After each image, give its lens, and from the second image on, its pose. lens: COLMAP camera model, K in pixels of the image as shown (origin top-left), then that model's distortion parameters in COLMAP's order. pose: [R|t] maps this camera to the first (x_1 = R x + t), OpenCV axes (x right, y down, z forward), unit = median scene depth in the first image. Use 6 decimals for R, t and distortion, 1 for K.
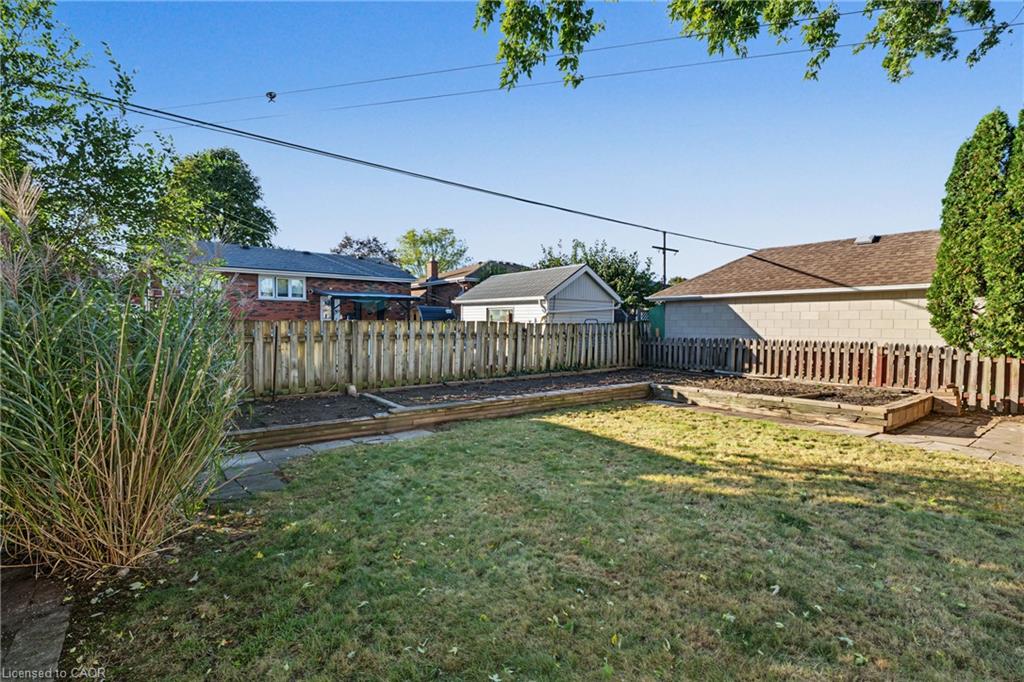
lens RADIAL K [[452.9, 0, 512.0], [0, 452.9, 341.0], [0, 0, 1]] dist [-0.000081, 0.000177]
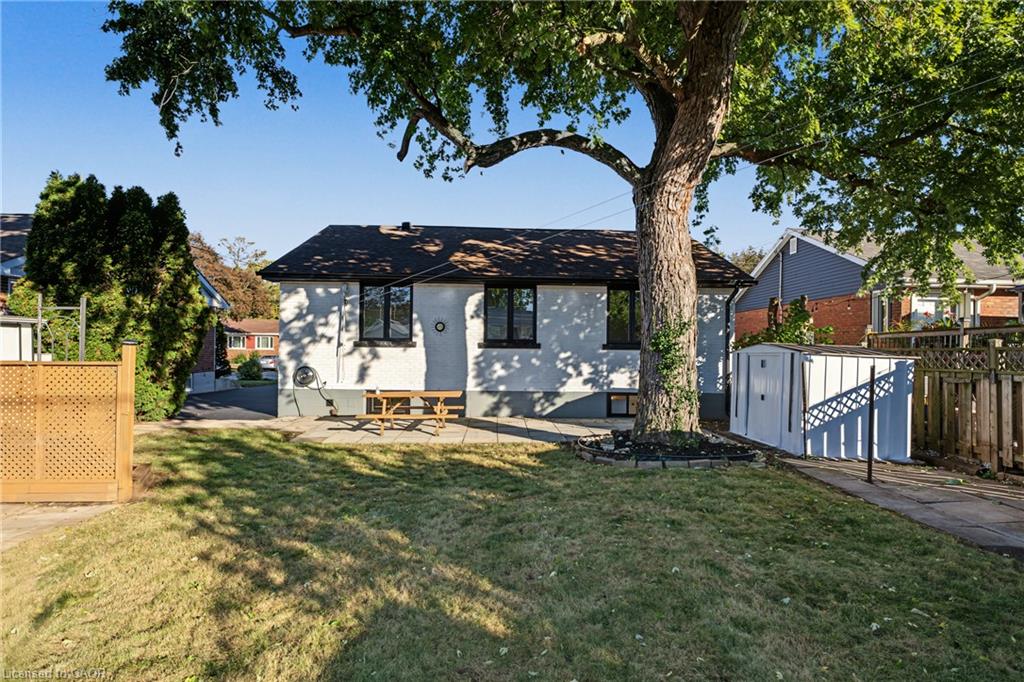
lens RADIAL K [[519.4, 0, 512.0], [0, 519.4, 348.5], [0, 0, 1]] dist [0.001821, 0.000288]
pose [[-0.807368, -0.006448, 0.590013, -0.042608], [0.011357, 0.999585, 0.026465, -0.028901], [-0.589939, 0.028068, -0.806960, 0.667160]]
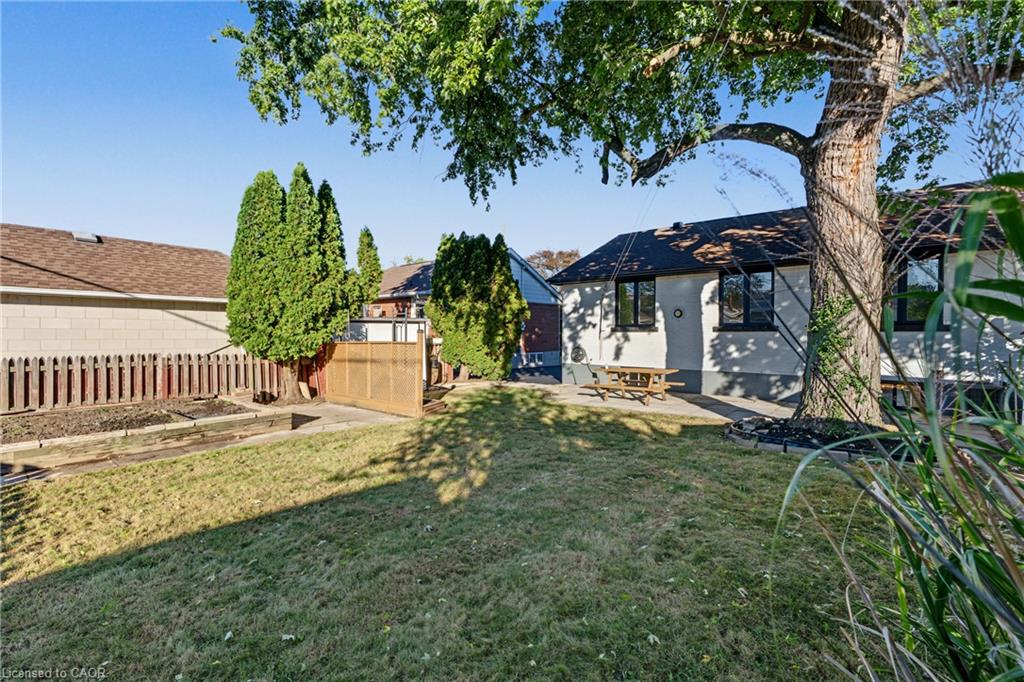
lens RADIAL K [[452.9, 0, 512.0], [0, 452.9, 341.0], [0, 0, 1]] dist [-0.000081, 0.000177]
pose [[-0.200411, -0.016745, 0.979569, -0.285898], [0.035285, 0.999082, 0.024298, -0.020478], [-0.979076, 0.039434, -0.199637, 0.461192]]
